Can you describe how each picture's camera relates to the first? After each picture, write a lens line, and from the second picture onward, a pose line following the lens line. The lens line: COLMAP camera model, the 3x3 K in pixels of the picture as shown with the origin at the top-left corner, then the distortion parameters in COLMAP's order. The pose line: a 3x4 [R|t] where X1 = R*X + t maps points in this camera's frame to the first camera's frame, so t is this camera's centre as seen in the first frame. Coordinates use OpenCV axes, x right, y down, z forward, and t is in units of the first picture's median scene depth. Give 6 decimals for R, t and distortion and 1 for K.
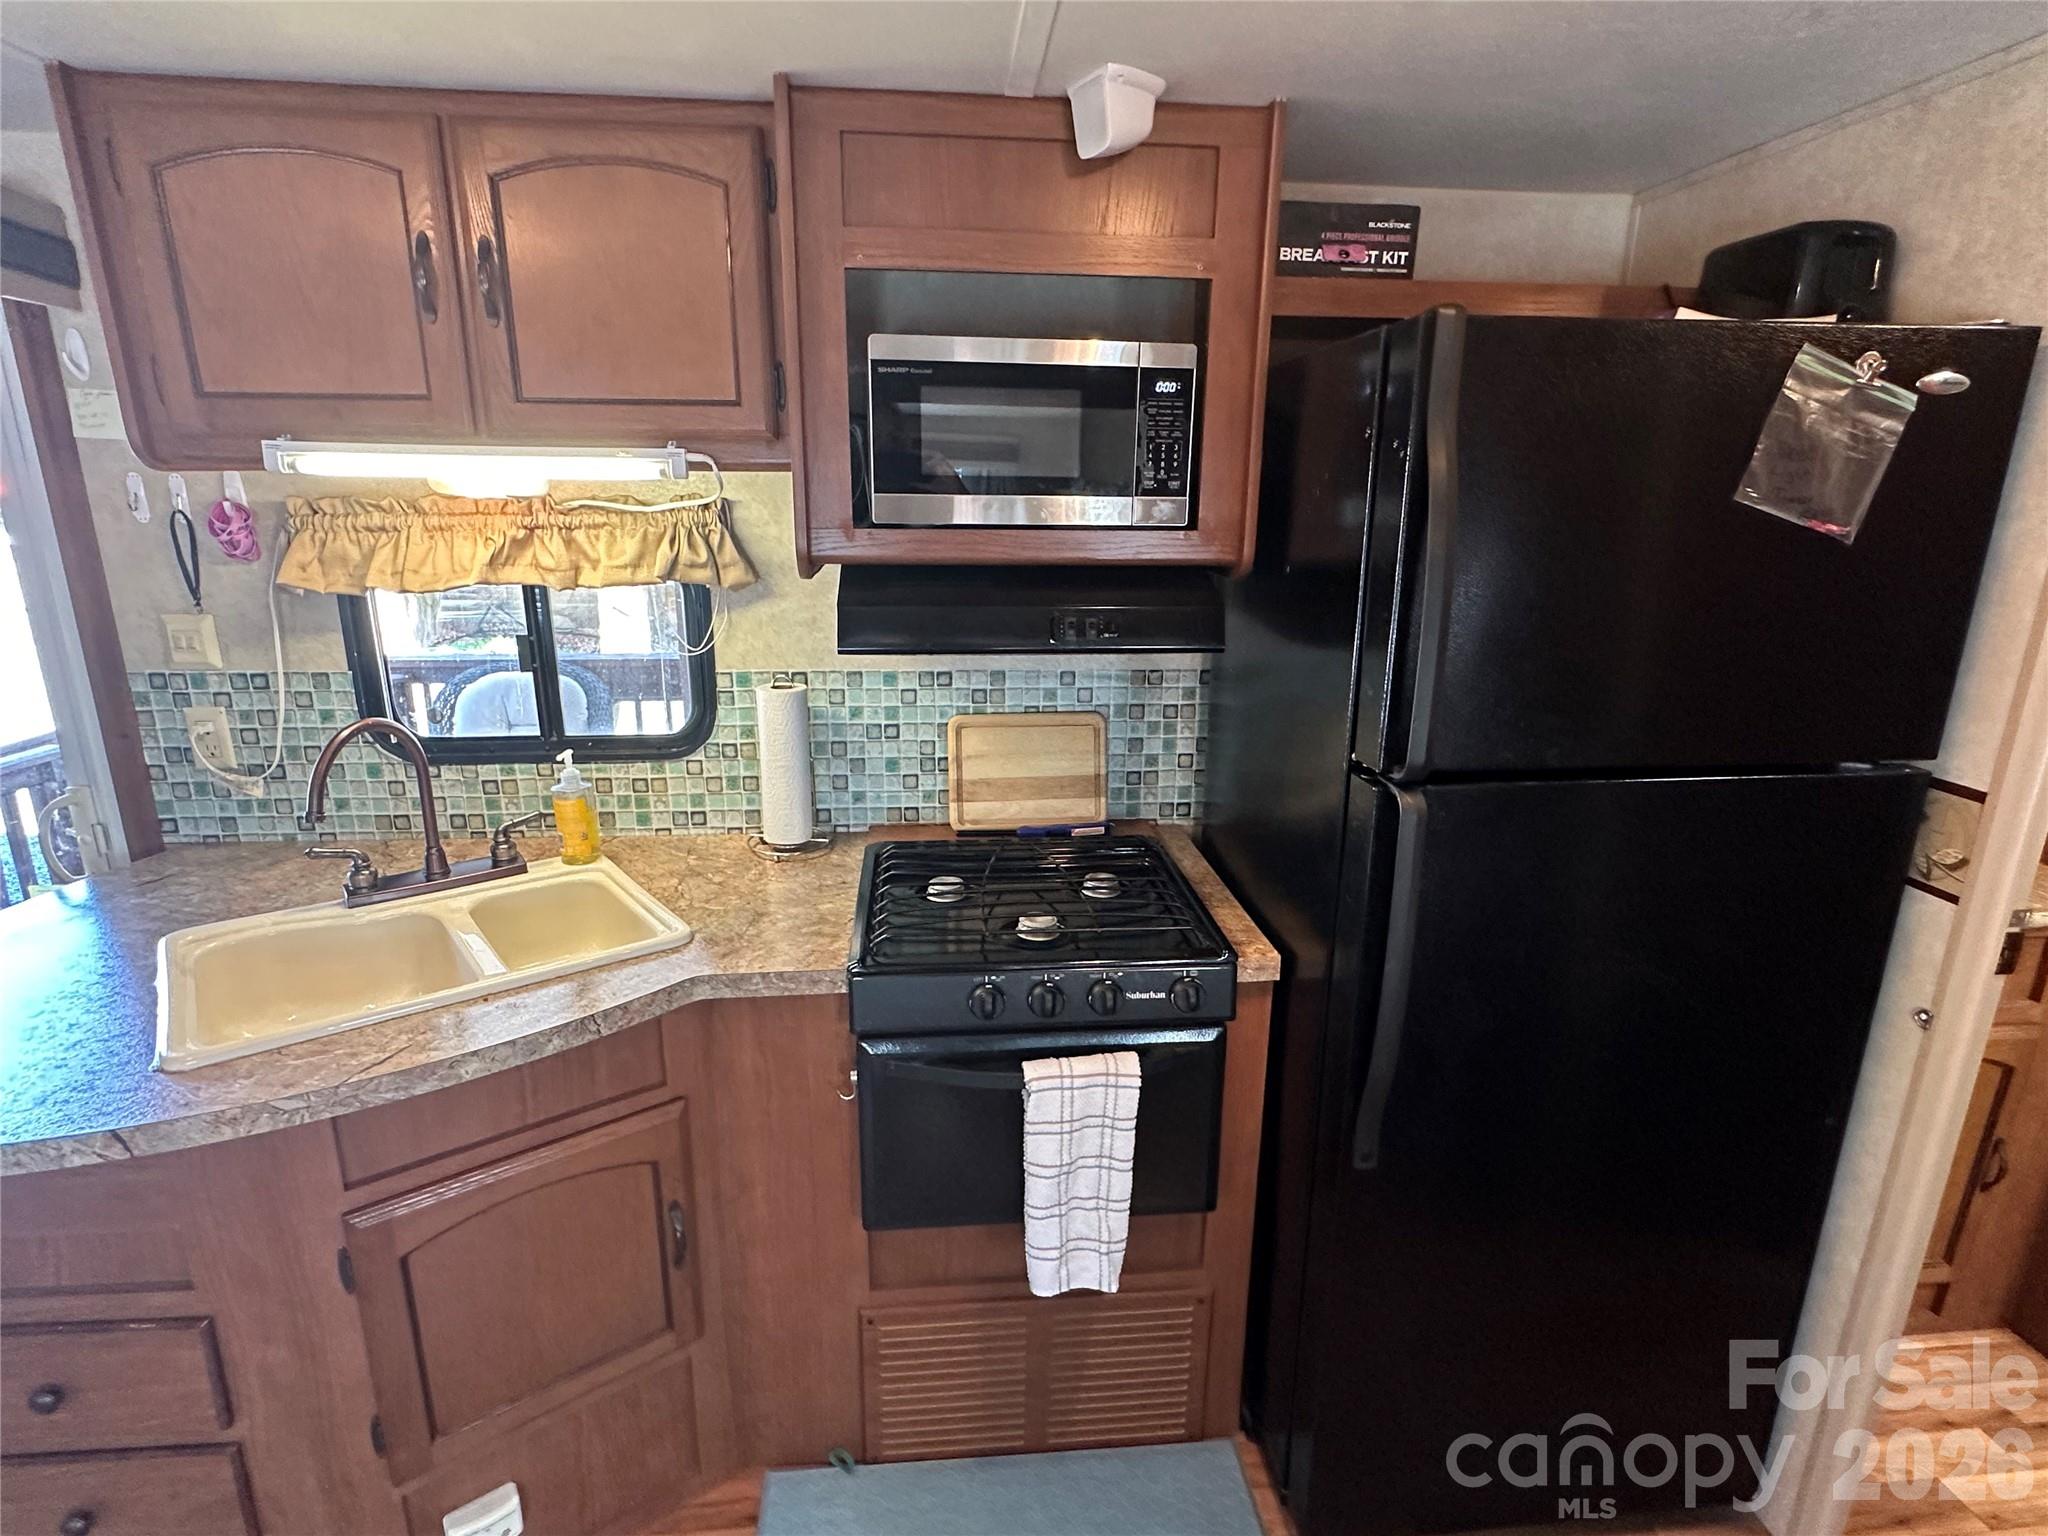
lens RADIAL K [[1040.2, 0, 1024.0], [0, 1040.2, 768.0], [0, 0, 1]] dist [-0.005148, 0.000646]
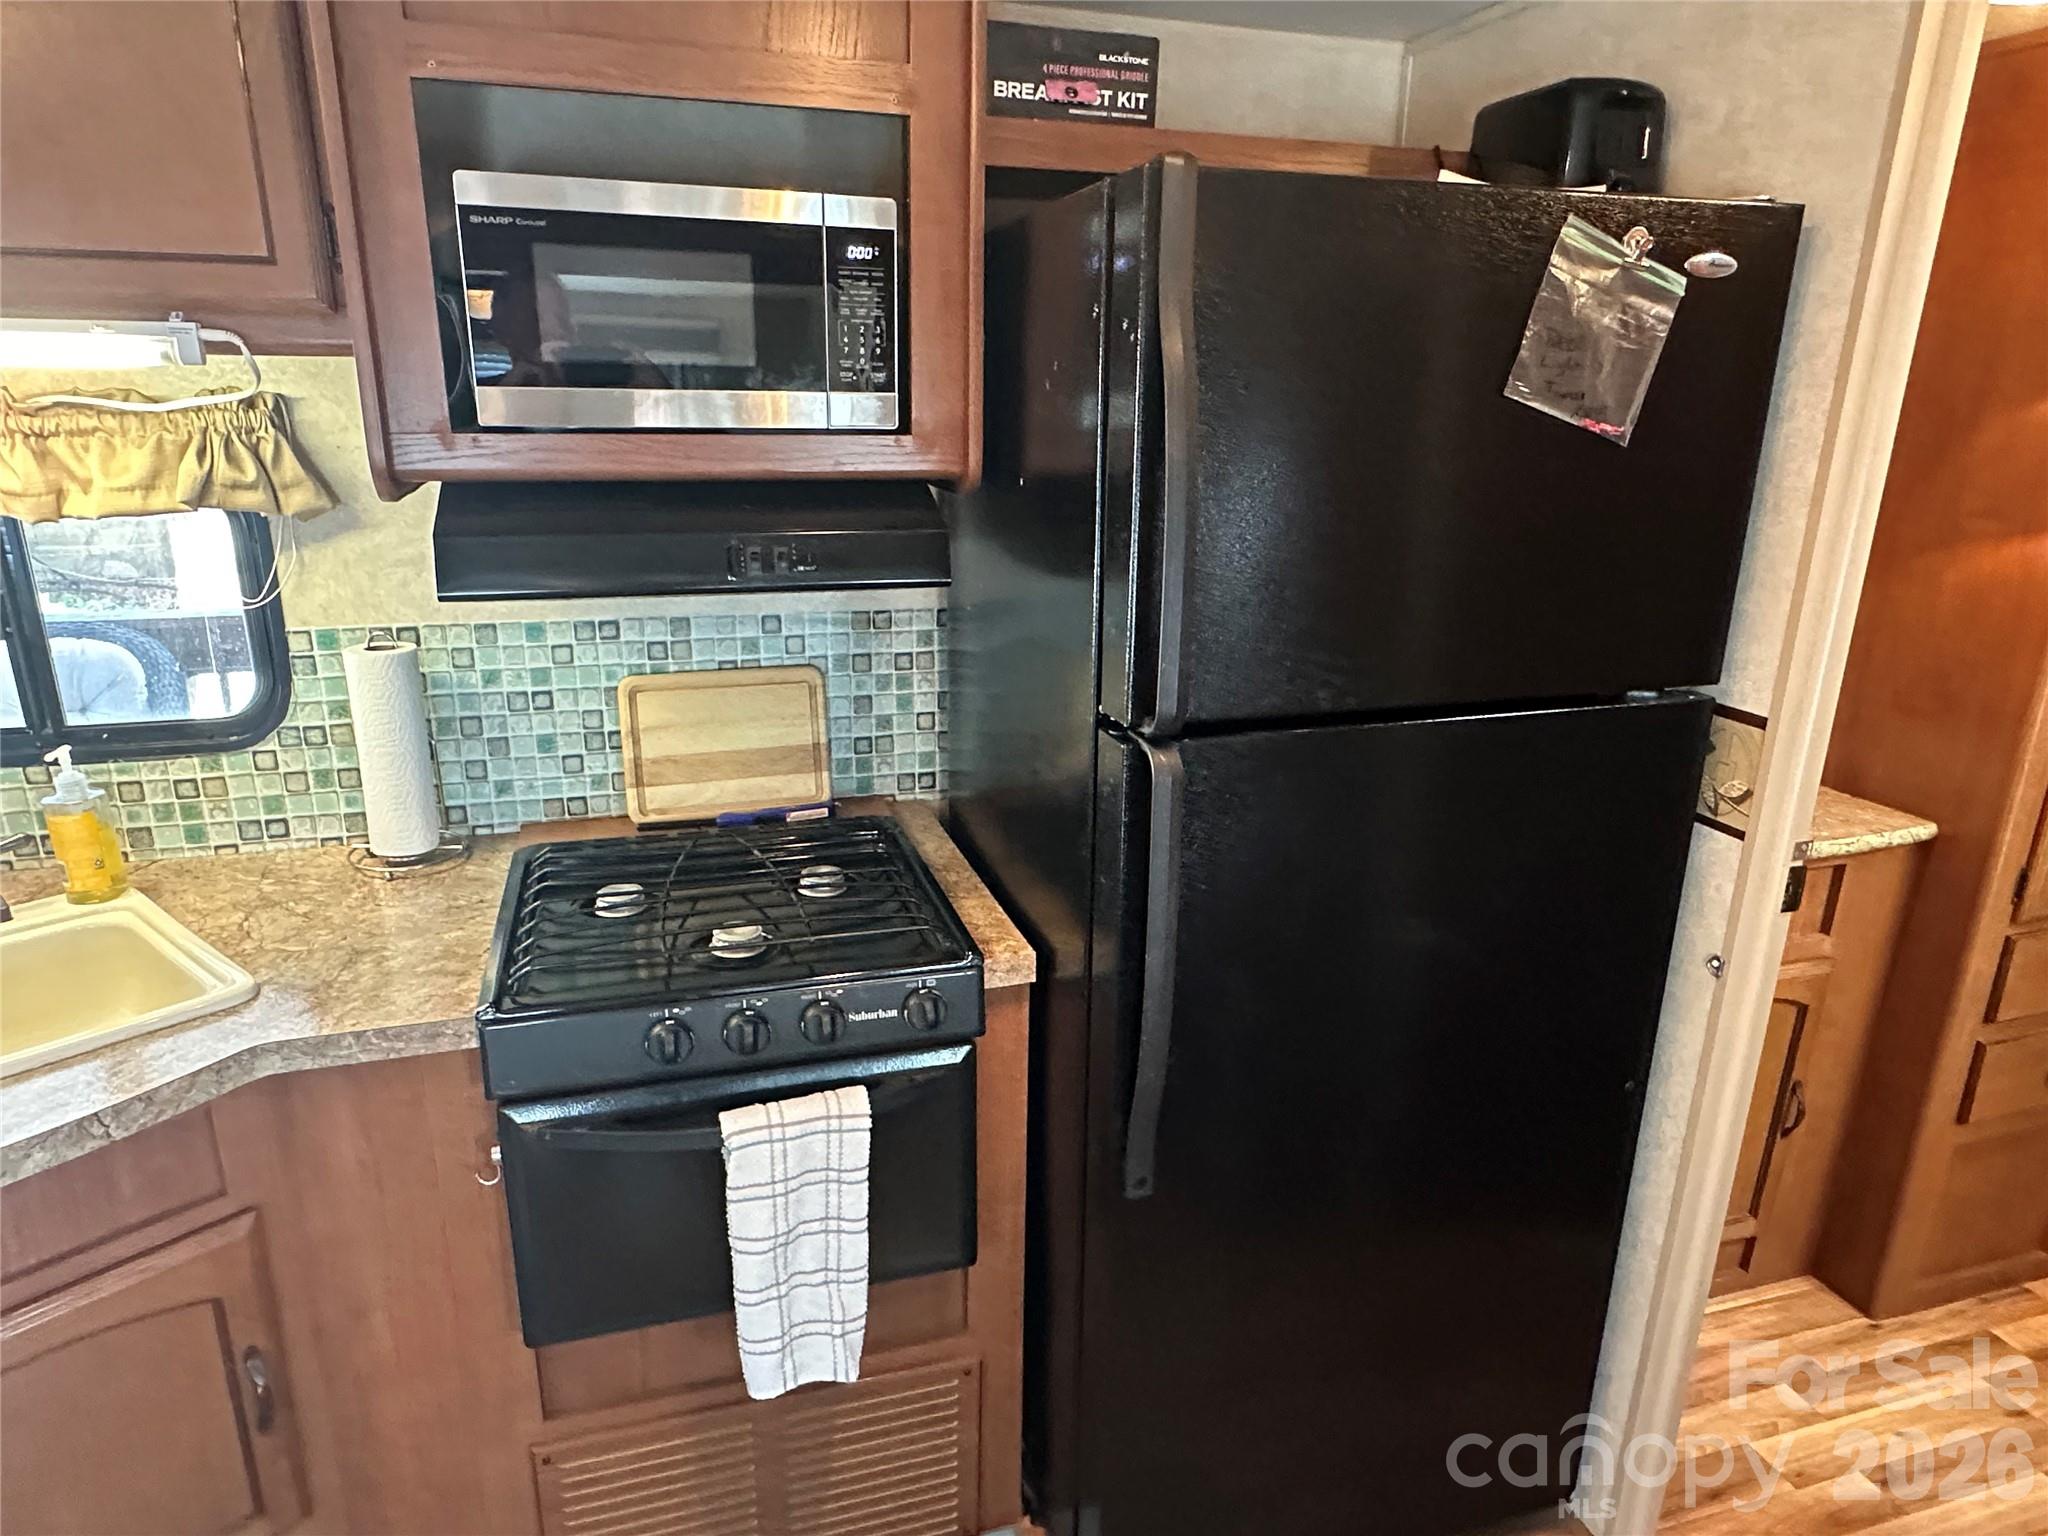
lens RADIAL K [[1248.0, 0, 1019.5], [0, 1248.0, 770.5], [0, 0, 1]] dist [-0.004609, -0.001357]
pose [[0.980415, -0.053372, 0.189572, 0.051472], [0.047139, 0.998194, 0.037242, -0.001498], [-0.191218, -0.027576, 0.981160, 0.030857]]
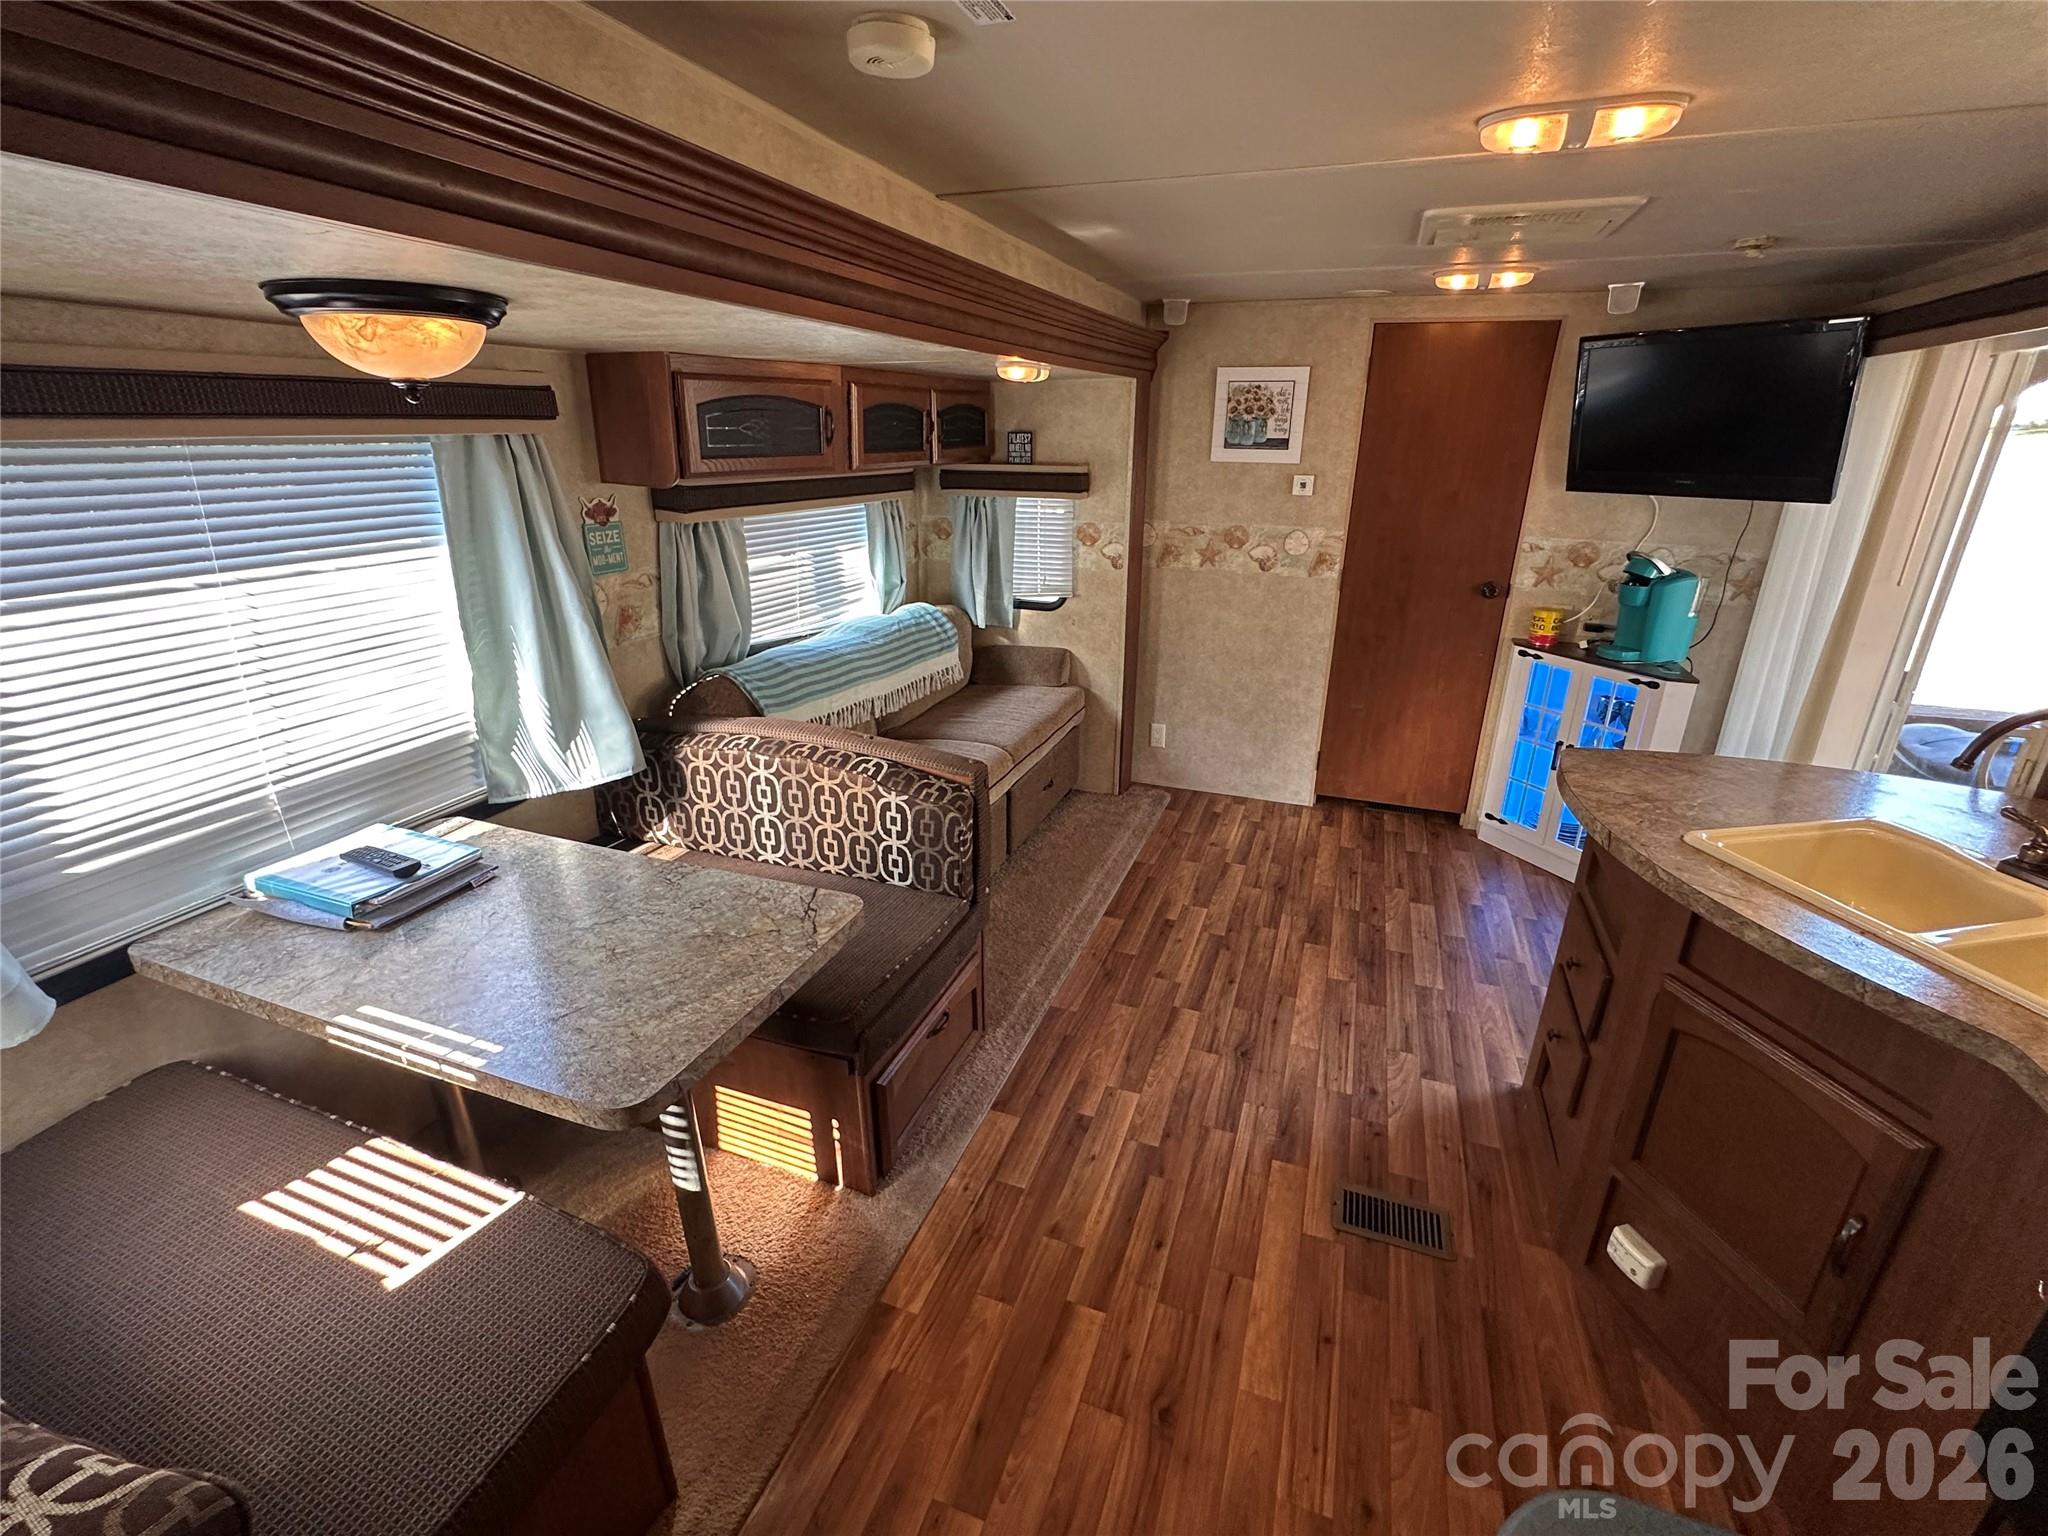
lens RADIAL K [[905.5, 0, 1028.1], [0, 905.5, 764.8], [0, 0, 1]] dist [-0.004934, 0.000939]
pose [[-0.434562, 0.296060, -0.850591, 0.555316], [-0.255150, 0.865267, 0.431523, -0.106855], [0.863745, 0.404551, -0.300472, 0.372411]]
